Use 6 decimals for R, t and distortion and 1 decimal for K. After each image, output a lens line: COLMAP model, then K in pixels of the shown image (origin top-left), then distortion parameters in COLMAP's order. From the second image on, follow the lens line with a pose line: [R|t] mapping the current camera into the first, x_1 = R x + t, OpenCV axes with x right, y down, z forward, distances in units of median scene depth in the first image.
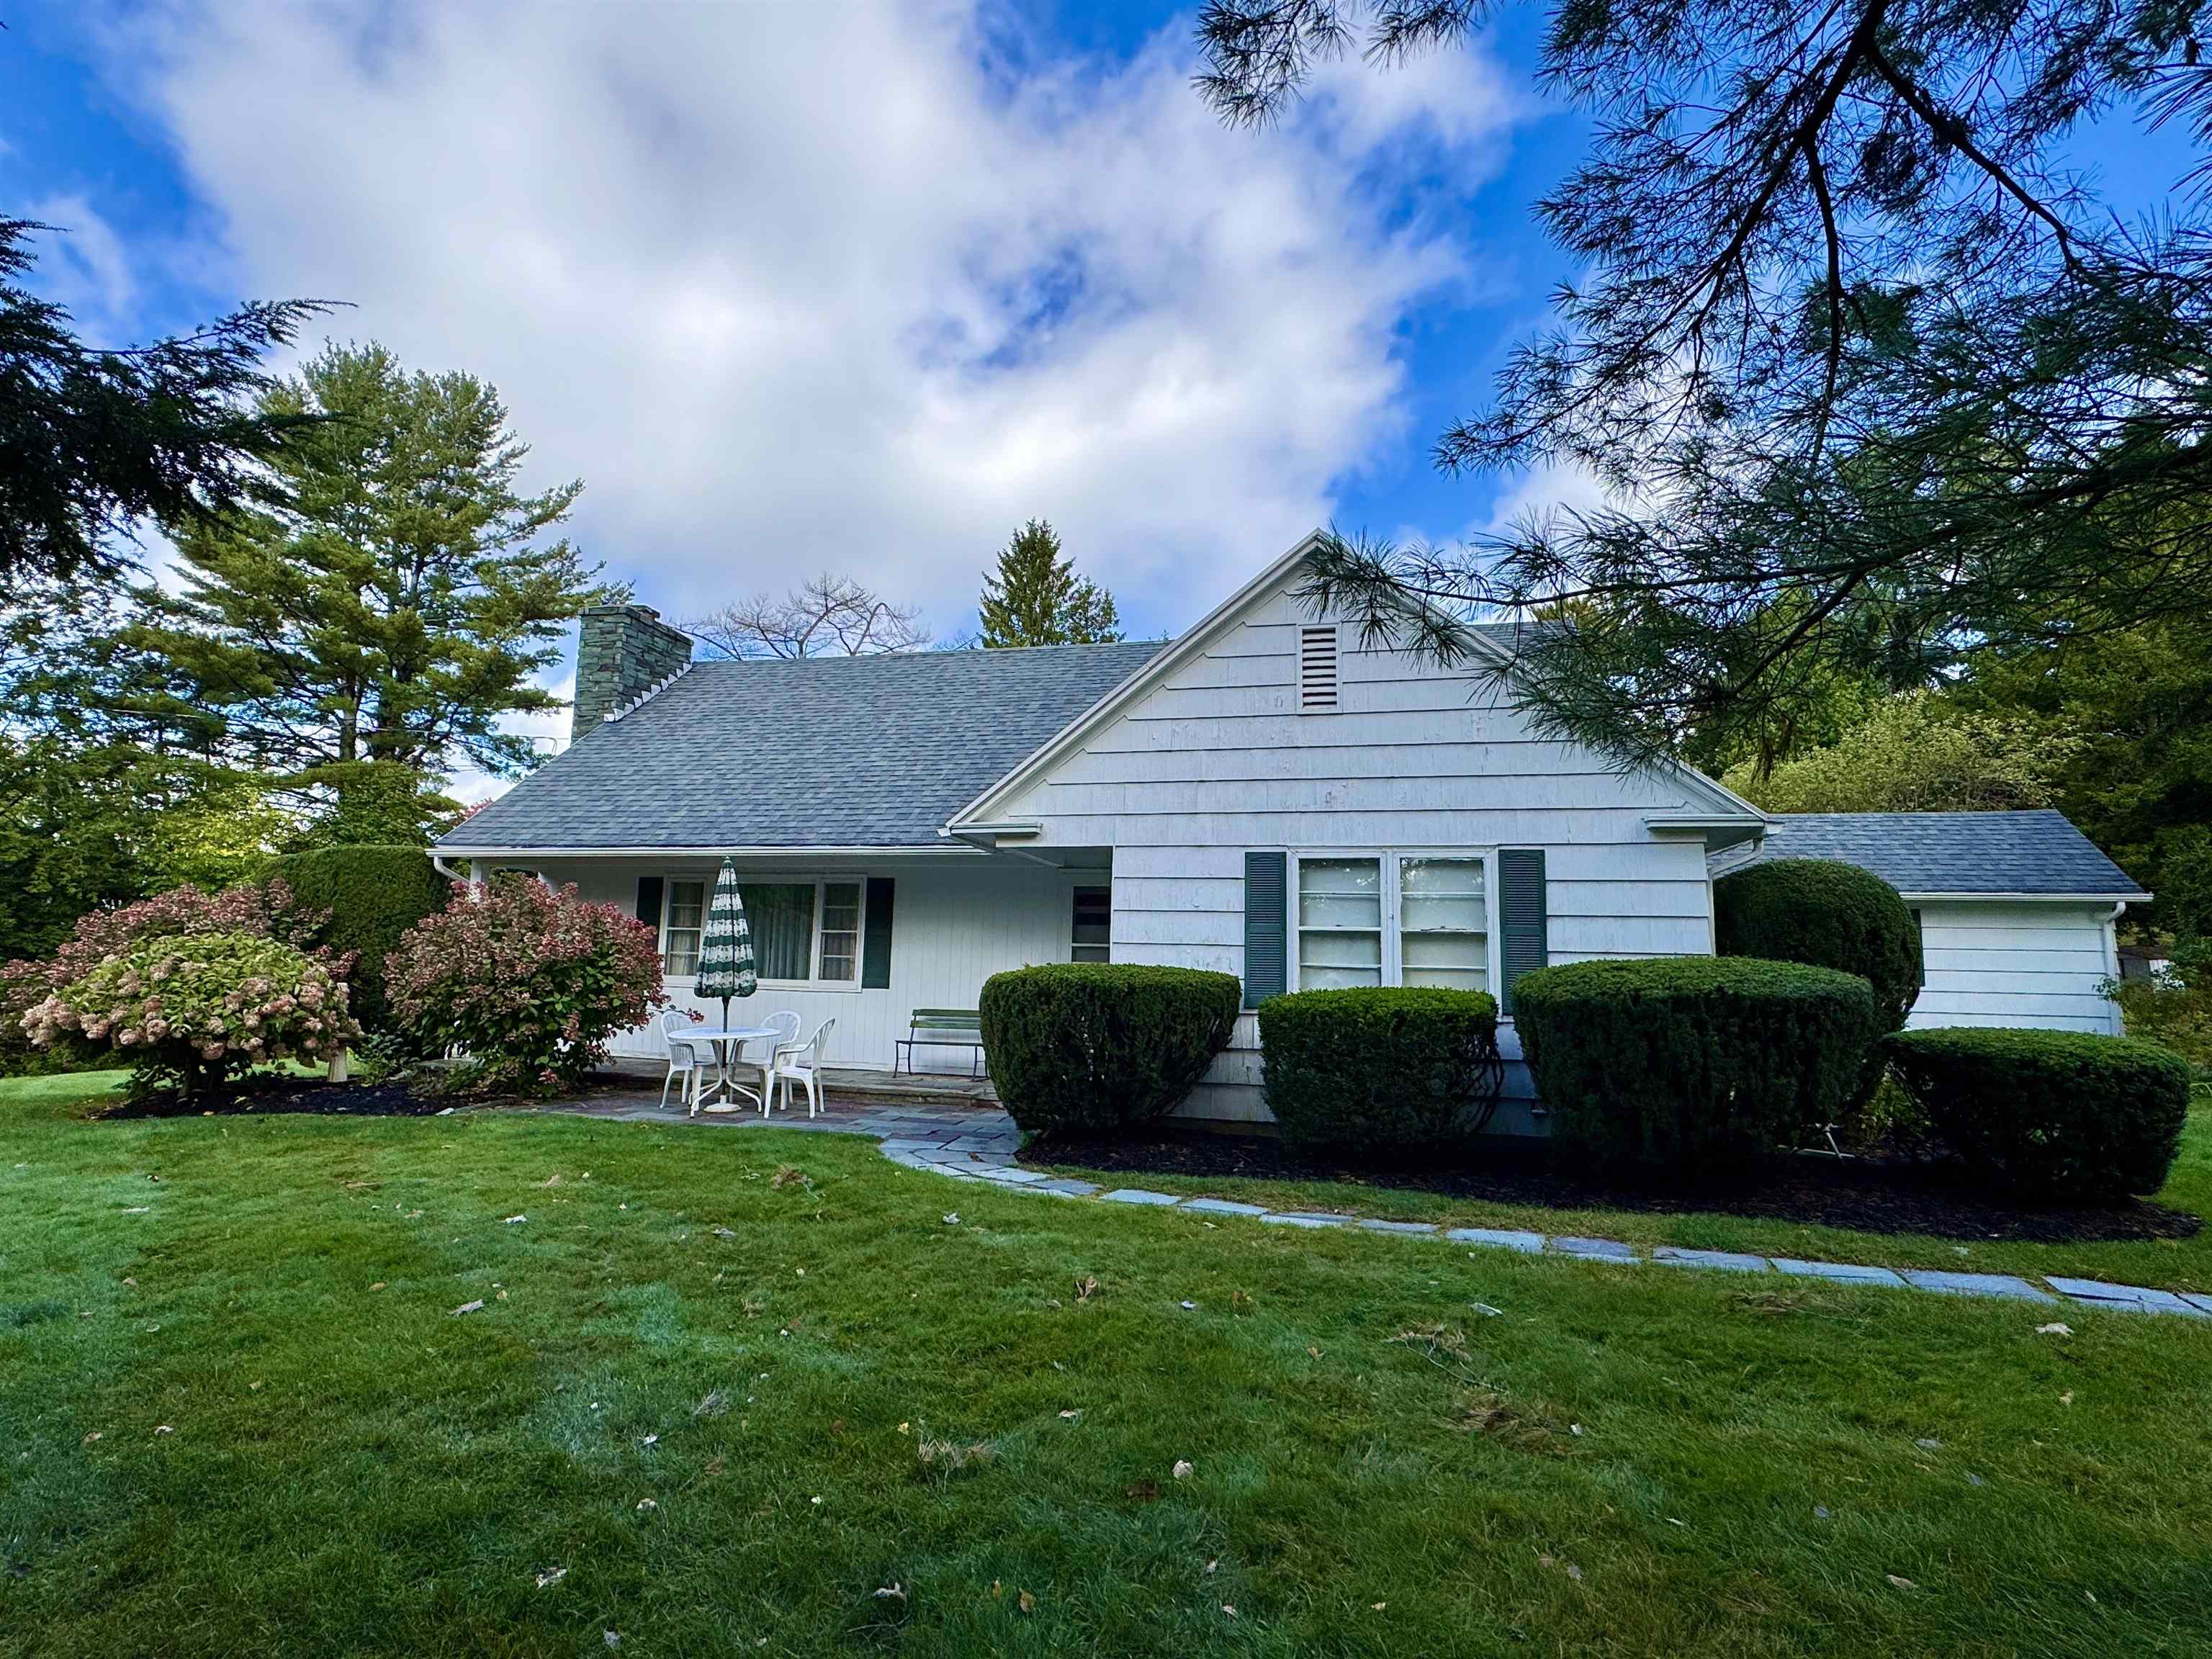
lens RADIAL K [[1129.6, 0, 1103.5], [0, 1129.6, 830.3], [0, 0, 1]] dist [0.002400, 0.000264]
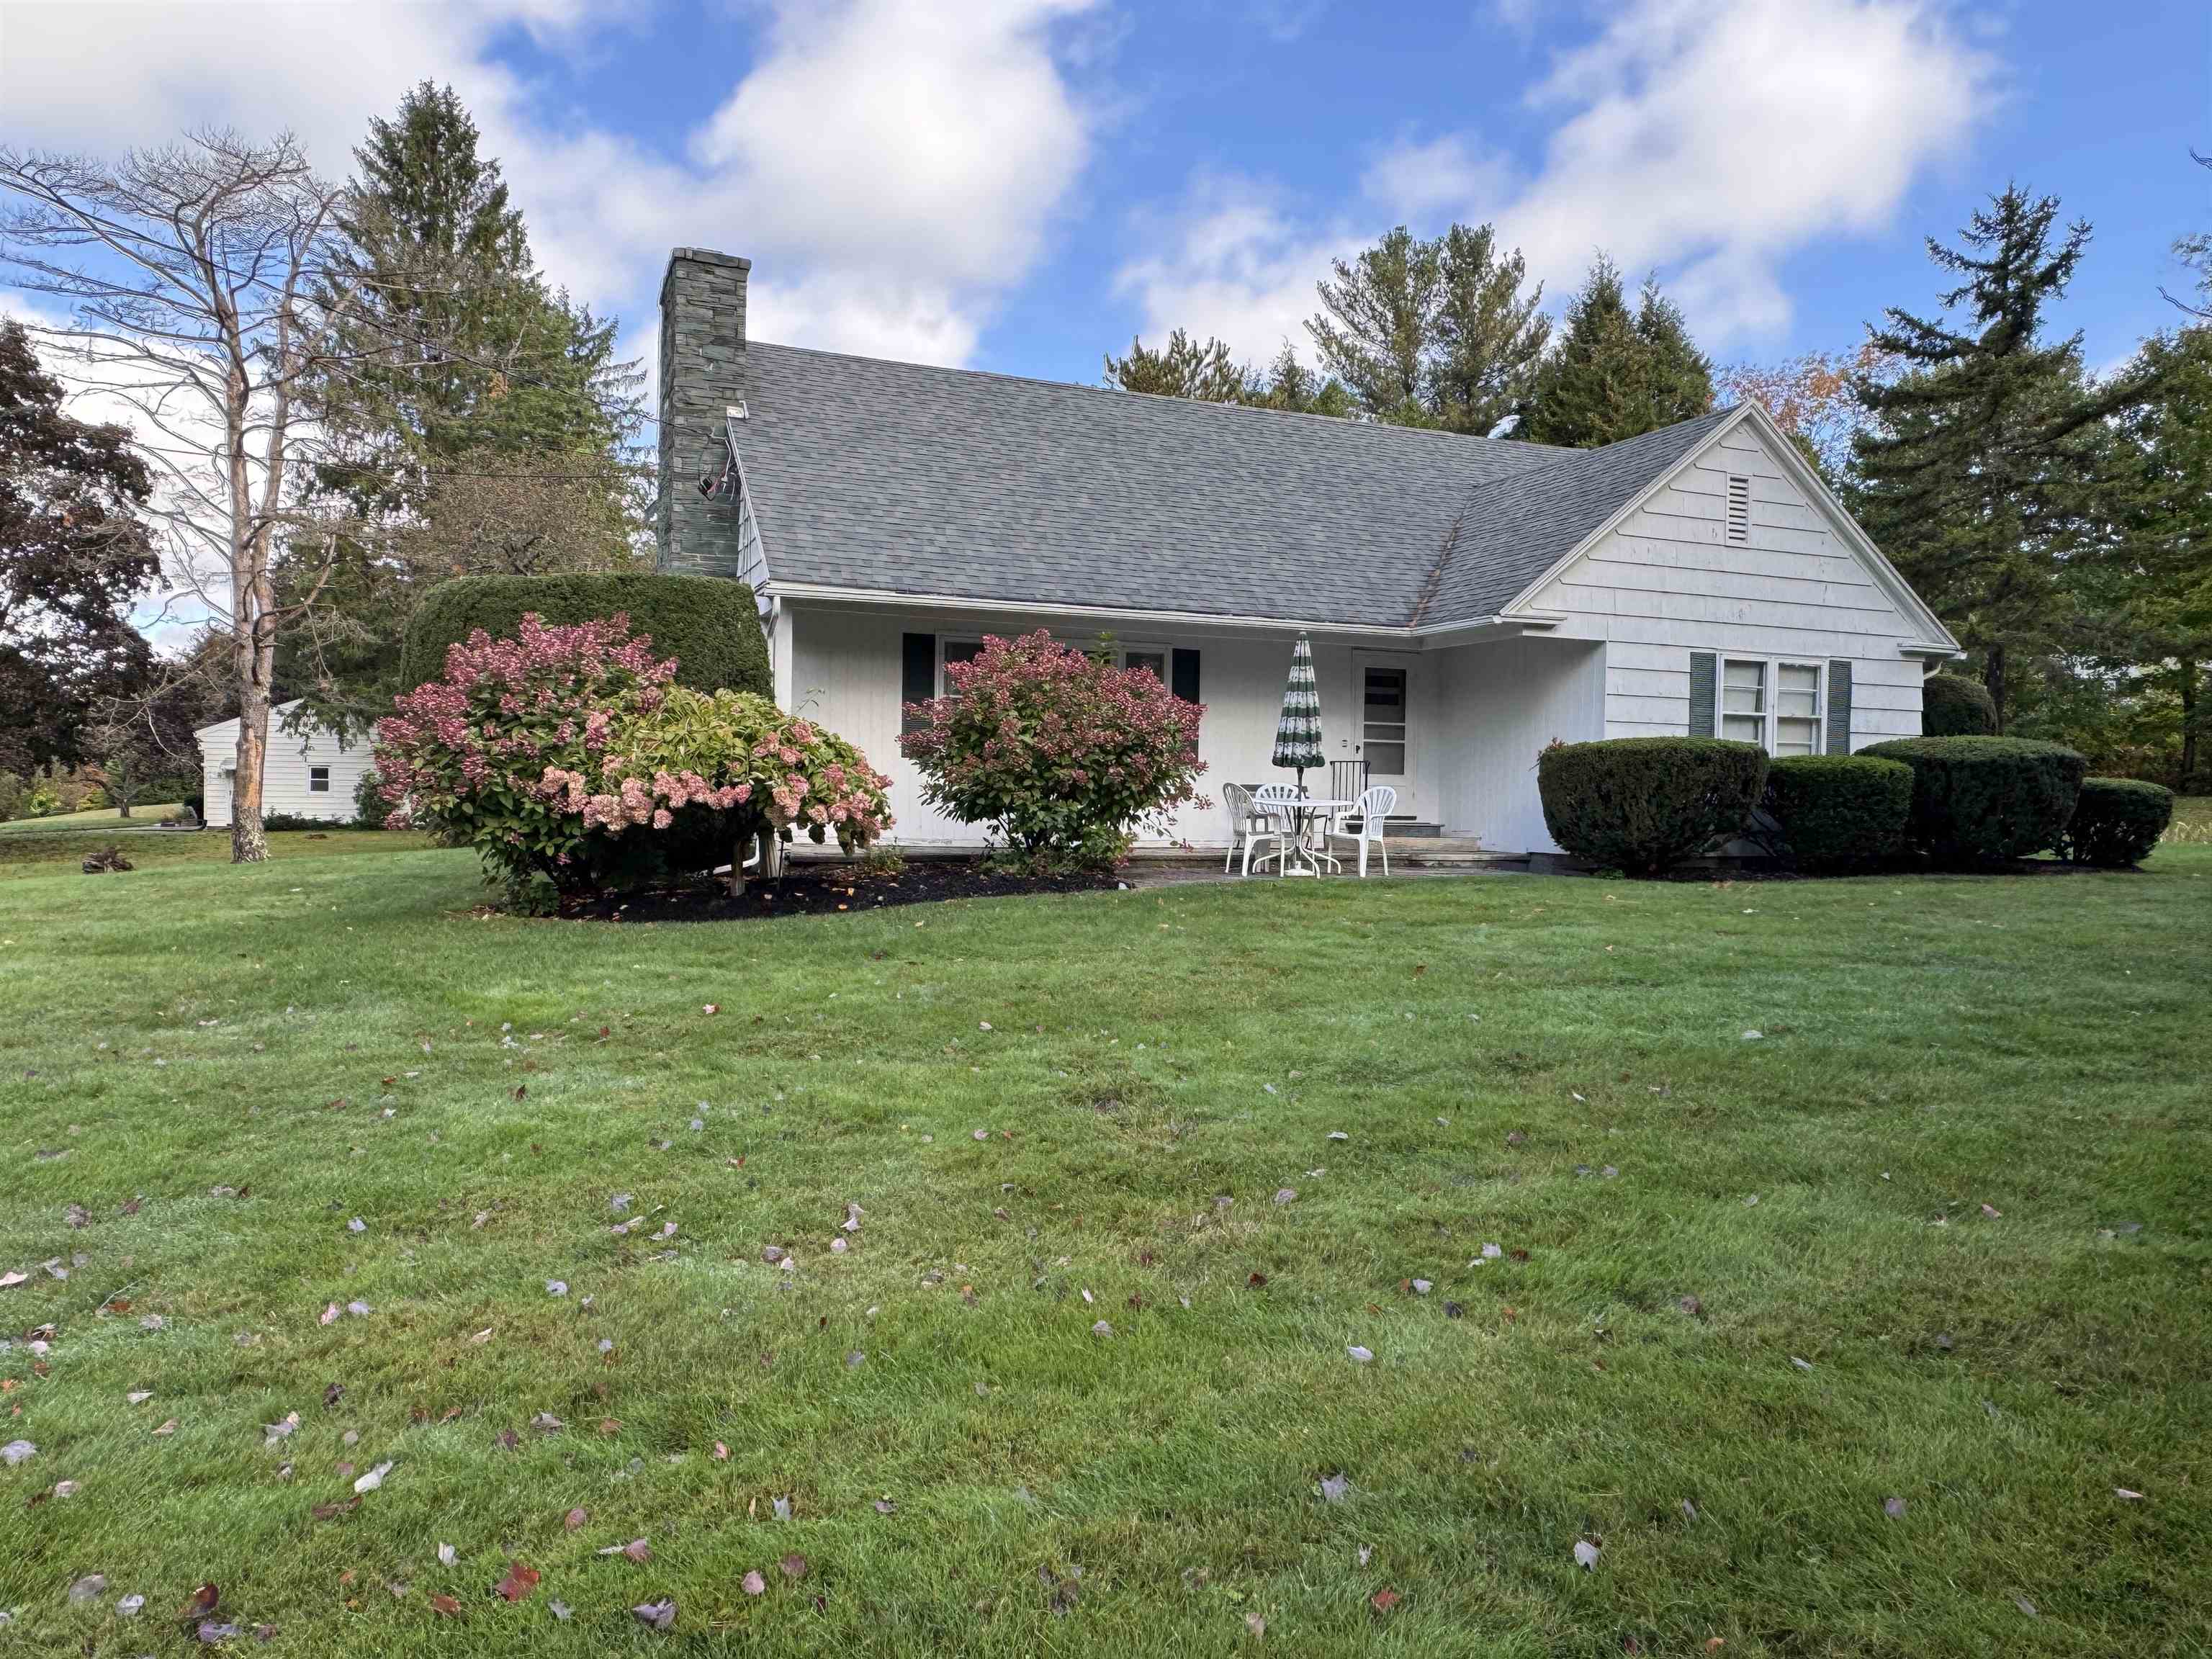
lens RADIAL K [[1476.8, 0, 1105.4], [0, 1476.8, 872.1], [0, 0, 1]] dist [0.001594, 0.001643]
pose [[0.801795, -0.042947, 0.596054, -1.423471], [-0.072976, 0.982913, 0.168987, 0.030307], [-0.593126, -0.178991, 0.784961, 0.034494]]
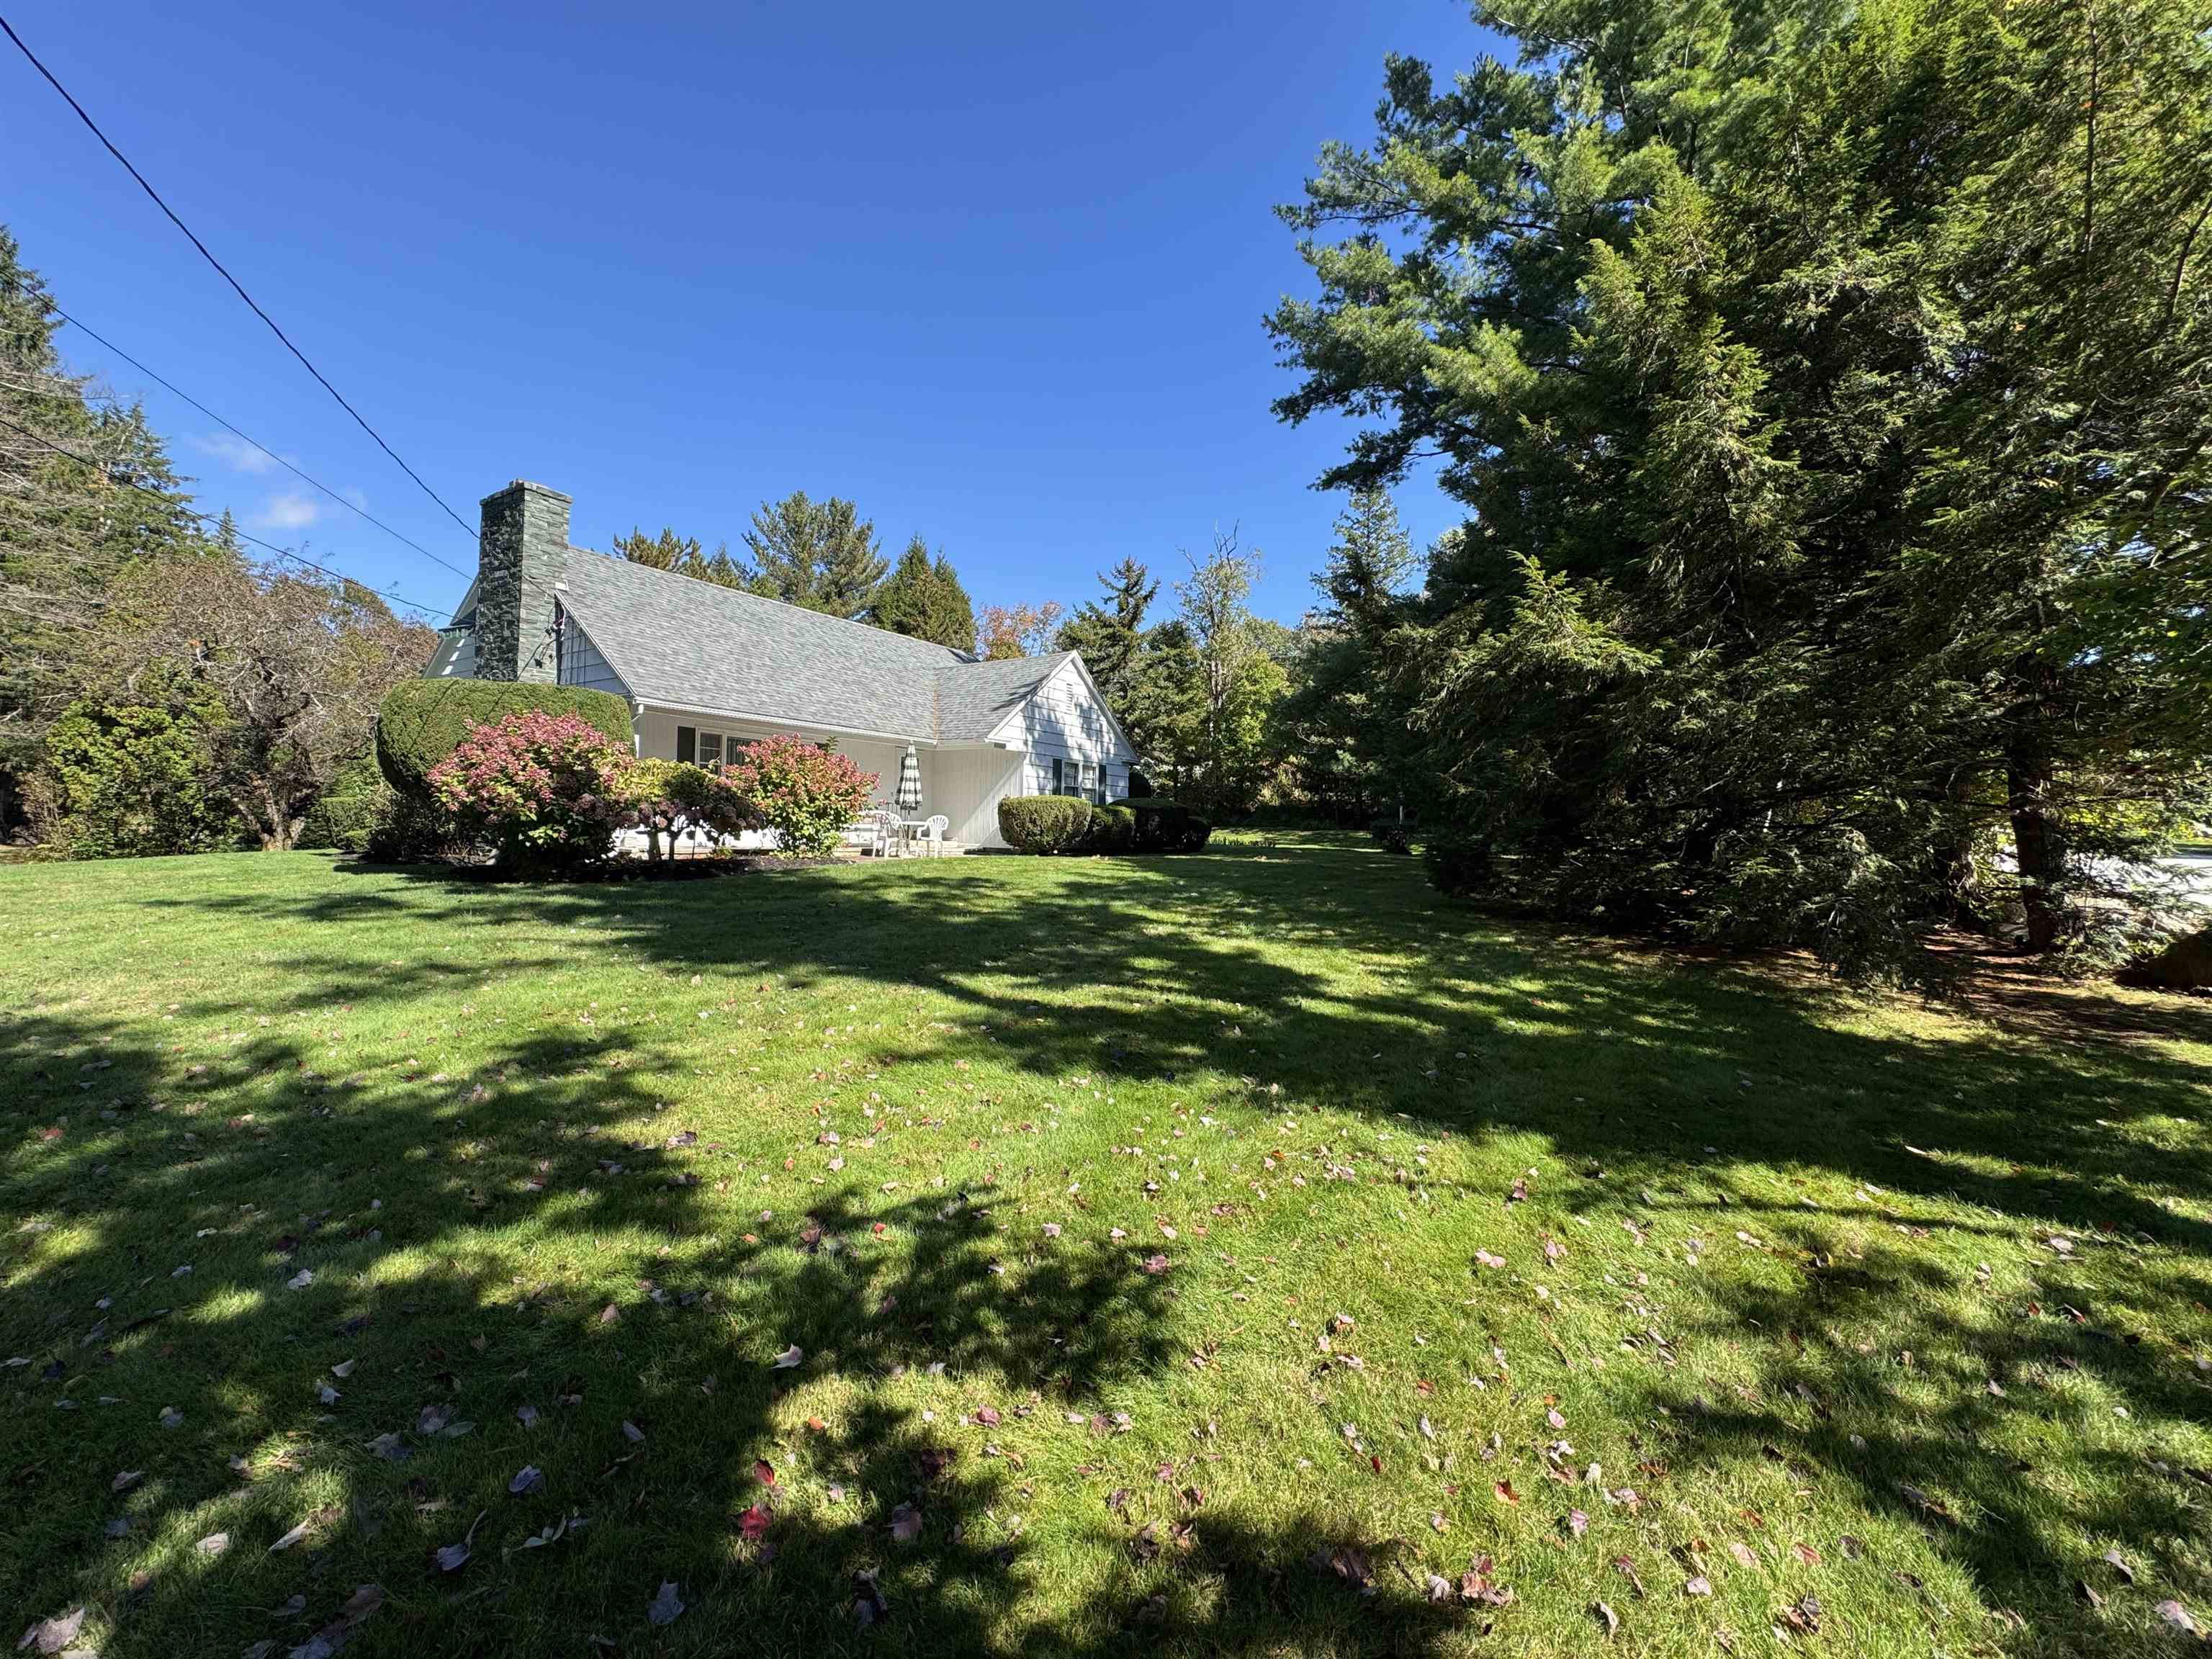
lens RADIAL K [[876.5, 0, 1109.6], [0, 876.5, 820.6], [0, 0, 1]] dist [-0.002315, -0.000346]
pose [[0.339866, -0.001654, 0.940473, -1.955007], [-0.140286, 0.988722, 0.052435, 0.039188], [-0.929952, -0.149757, 0.335800, 0.097237]]
